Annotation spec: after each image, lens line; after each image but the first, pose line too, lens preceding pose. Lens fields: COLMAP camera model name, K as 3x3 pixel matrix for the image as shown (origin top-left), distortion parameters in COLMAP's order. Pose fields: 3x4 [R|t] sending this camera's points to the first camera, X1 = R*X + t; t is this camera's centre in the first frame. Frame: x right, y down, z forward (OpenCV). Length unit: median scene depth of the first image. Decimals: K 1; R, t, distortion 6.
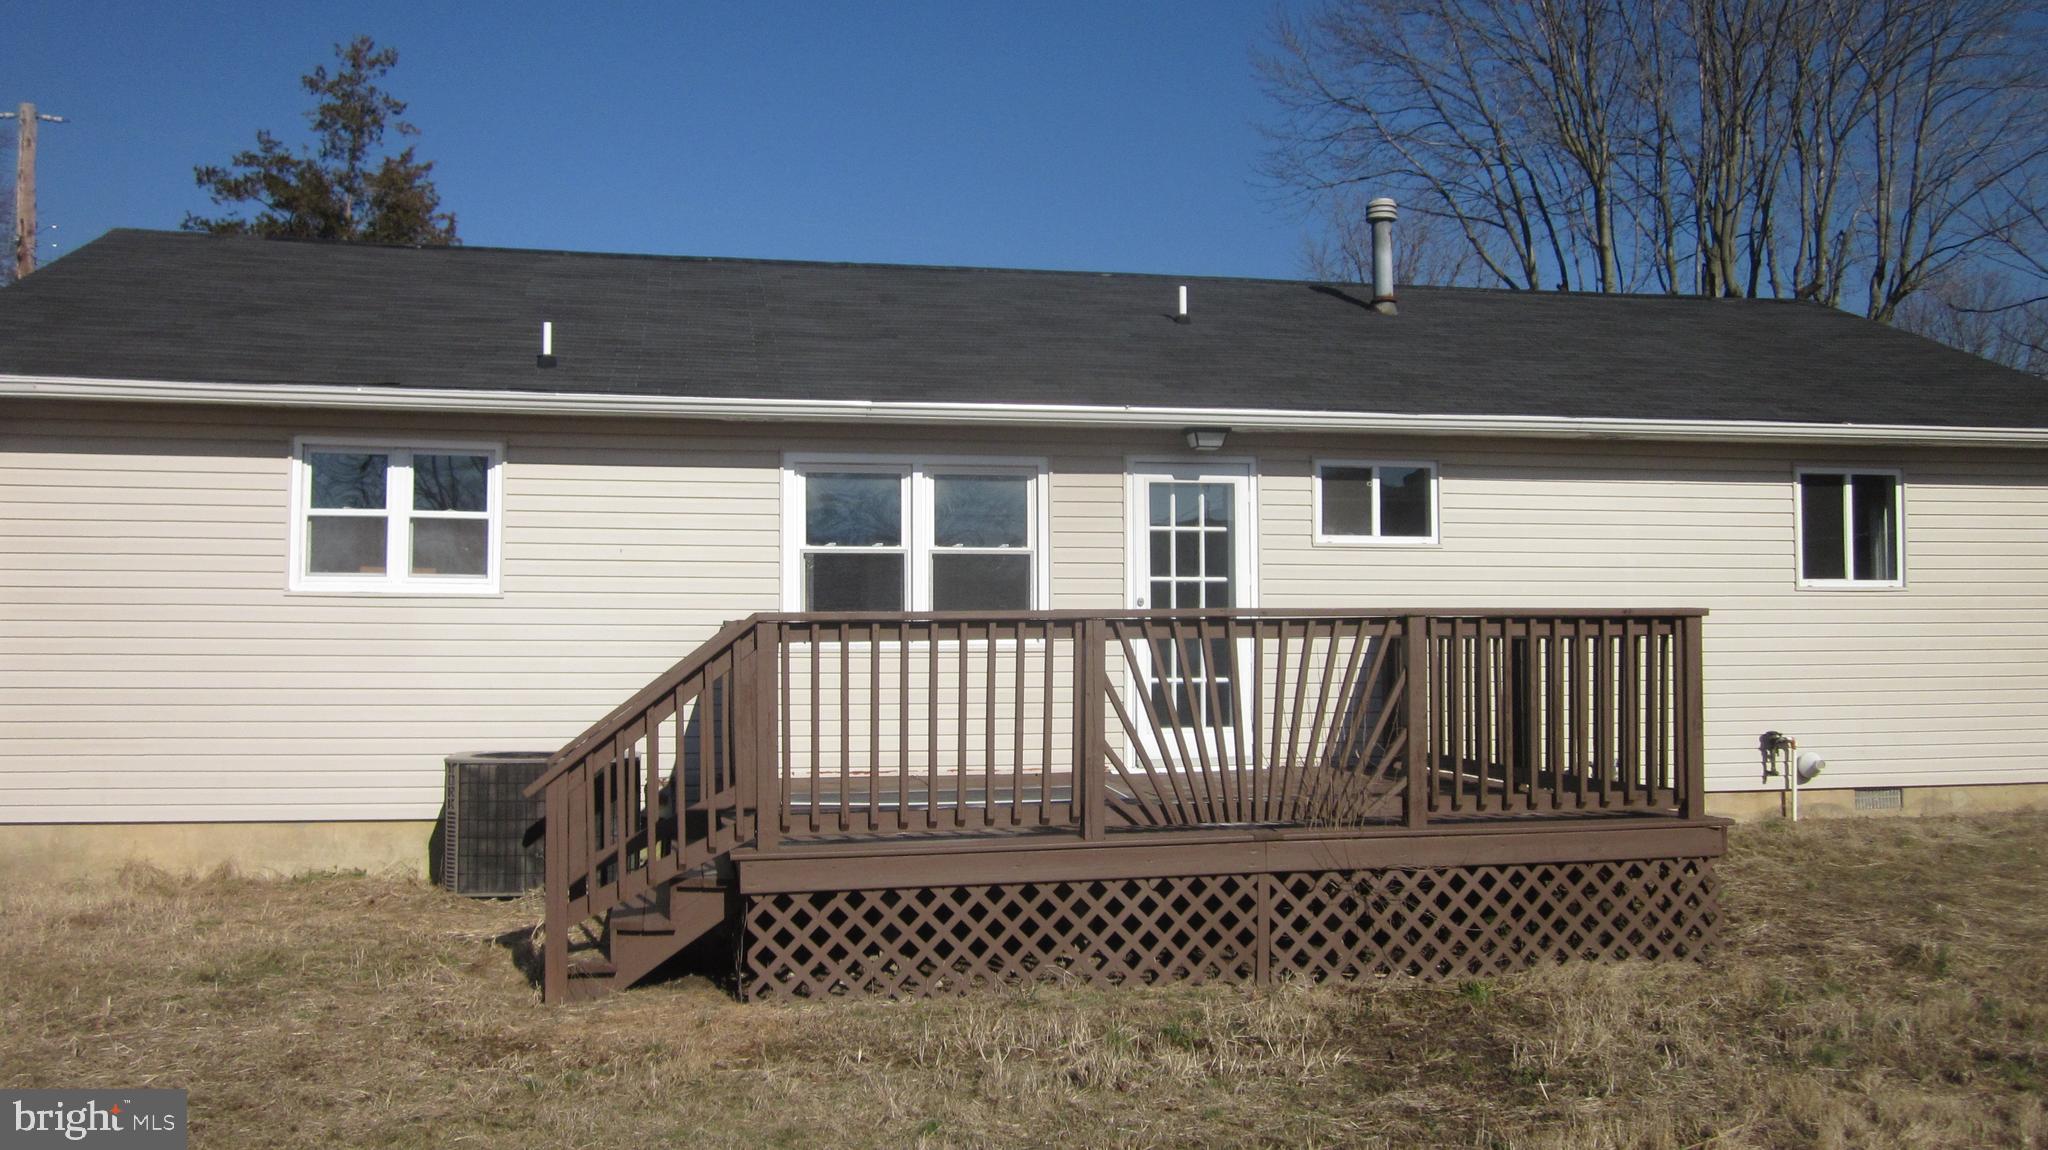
lens RADIAL K [[1718.9, 0, 1018.8], [0, 1718.9, 531.9], [0, 0, 1]] dist [-0.020697, -0.013012]
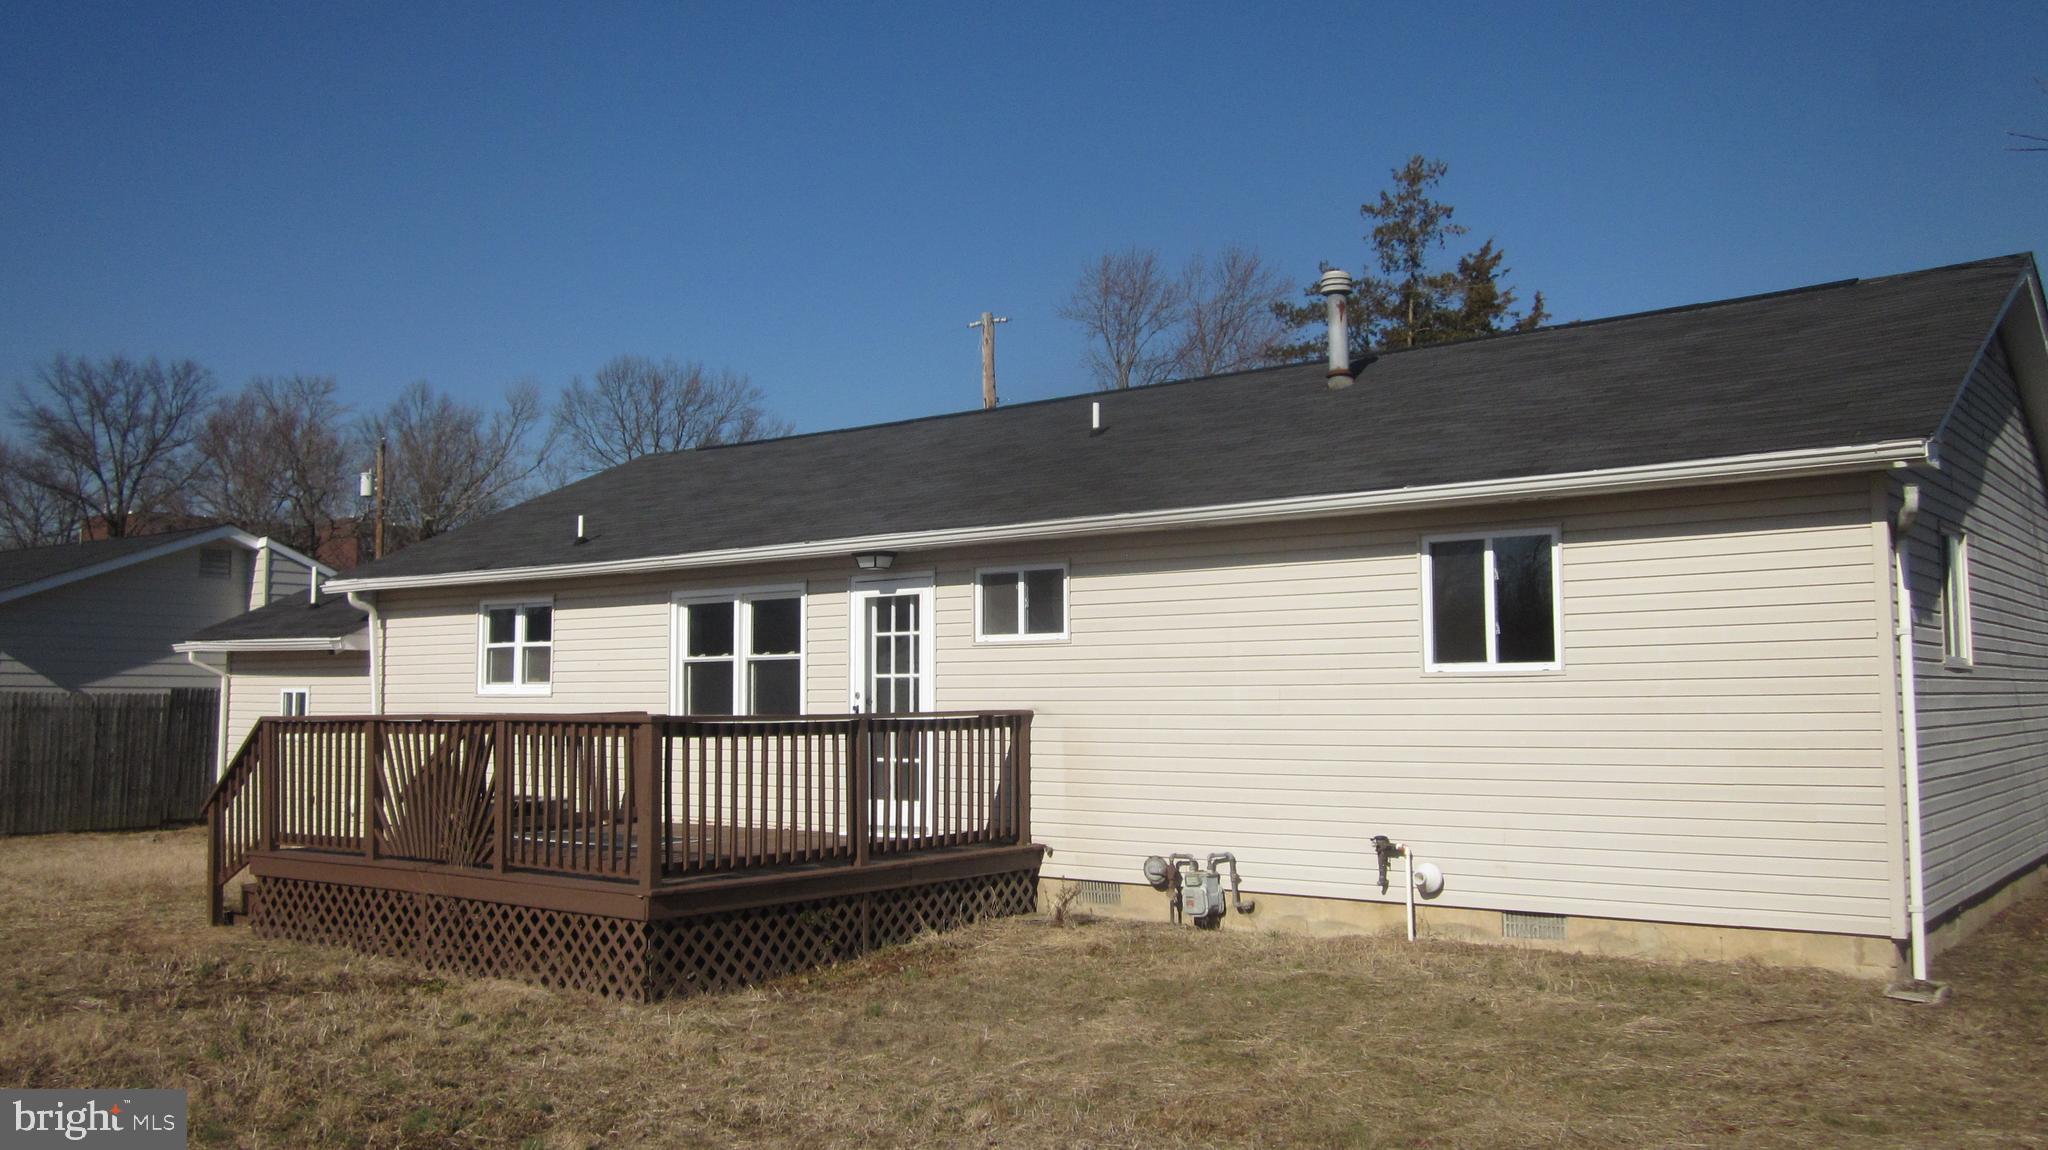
lens RADIAL K [[1718.9, 0, 1021.7], [0, 1718.9, 586.0], [0, 0, 1]] dist [-0.020697, -0.013012]
pose [[0.646313, -0.052844, -0.761240, 1.080265], [0.050417, 0.998377, -0.026501, 0.000834], [0.761405, -0.021252, 0.647928, 0.300462]]
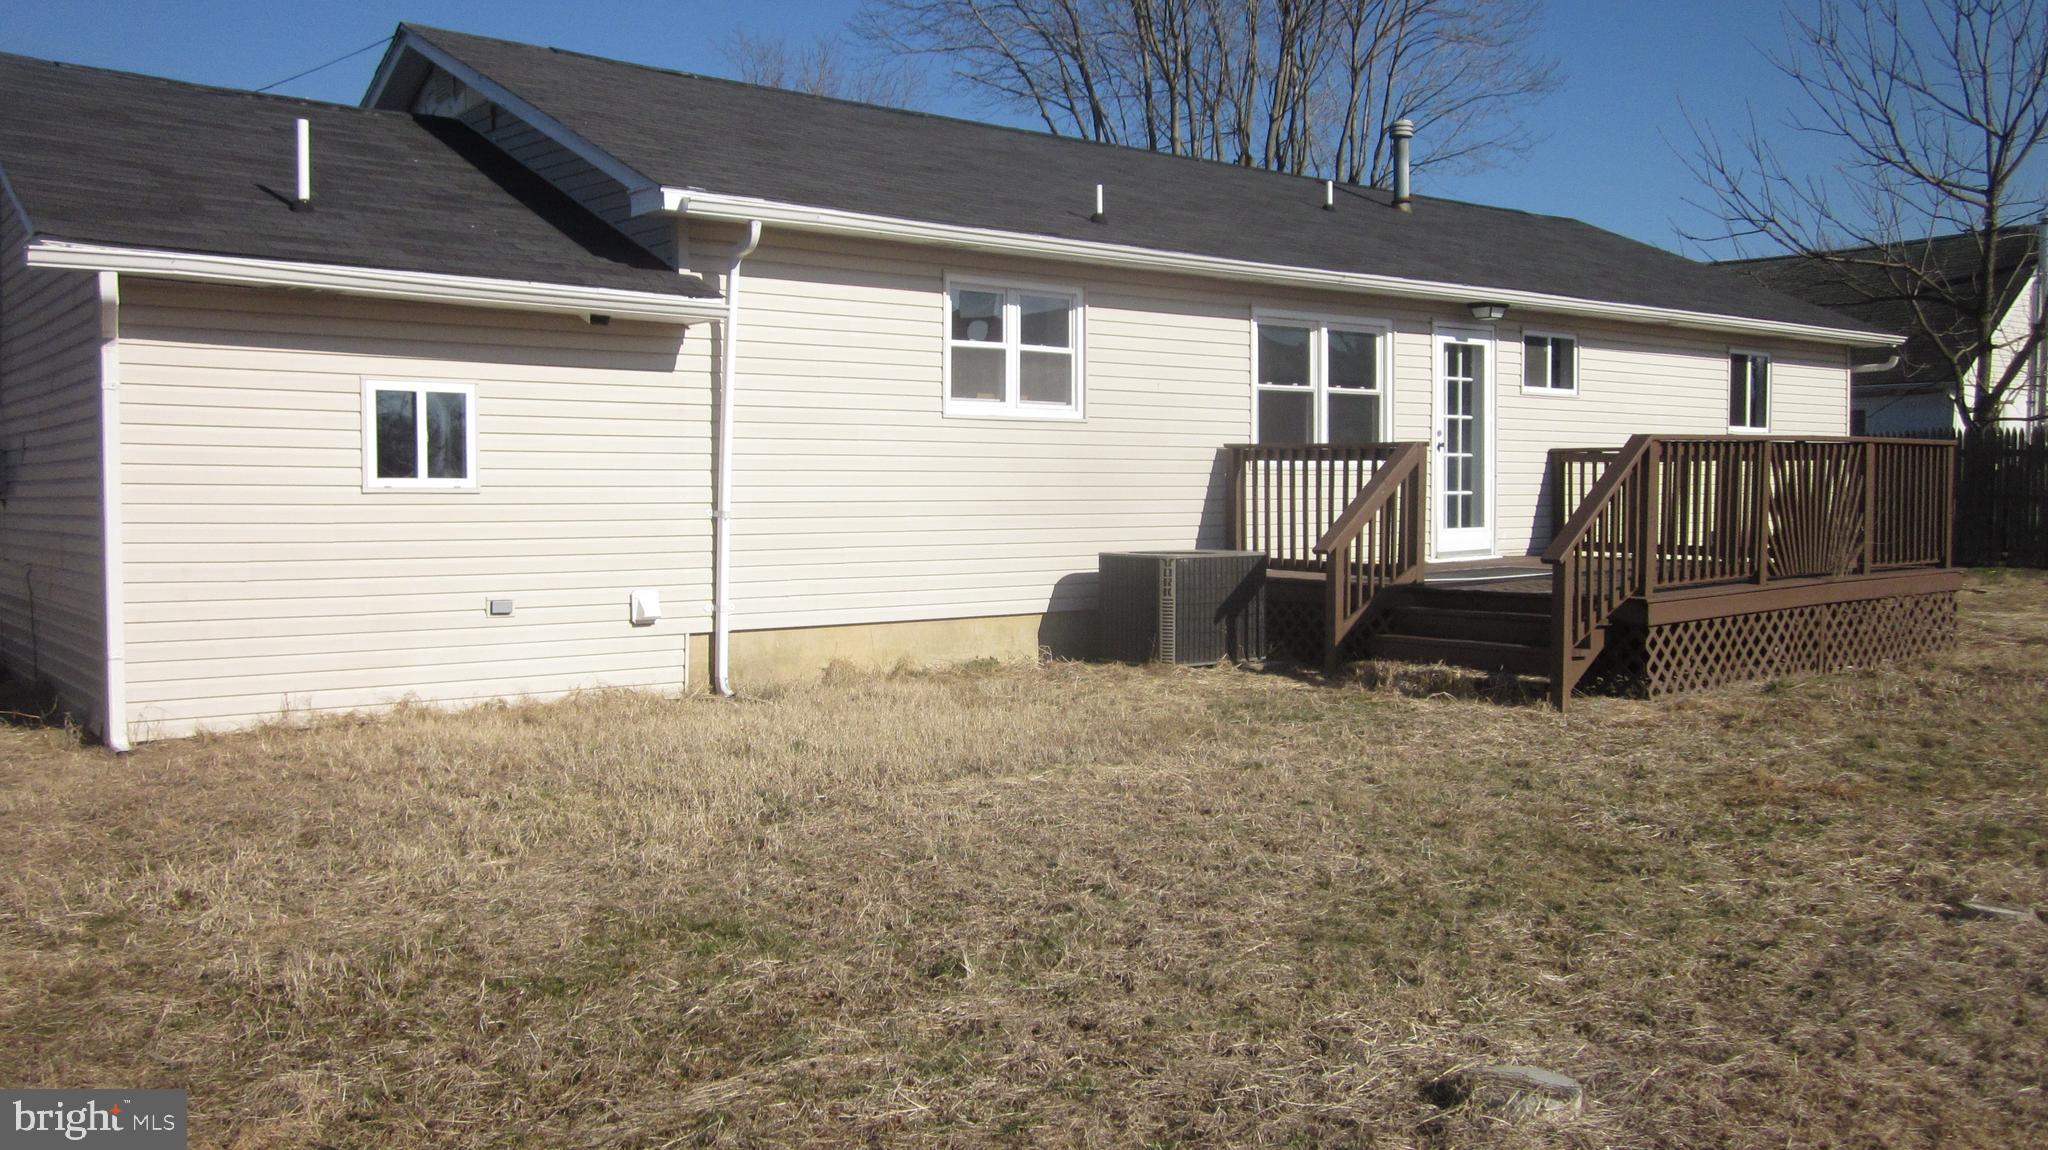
lens RADIAL K [[1718.9, 0, 1040.4], [0, 1718.9, 565.9], [0, 0, 1]] dist [-0.020697, -0.013012]
pose [[0.876866, -0.024944, 0.480086, -0.832705], [-0.026348, 0.994658, 0.099805, 0.018201], [-0.480011, -0.100165, 0.871525, -0.009713]]
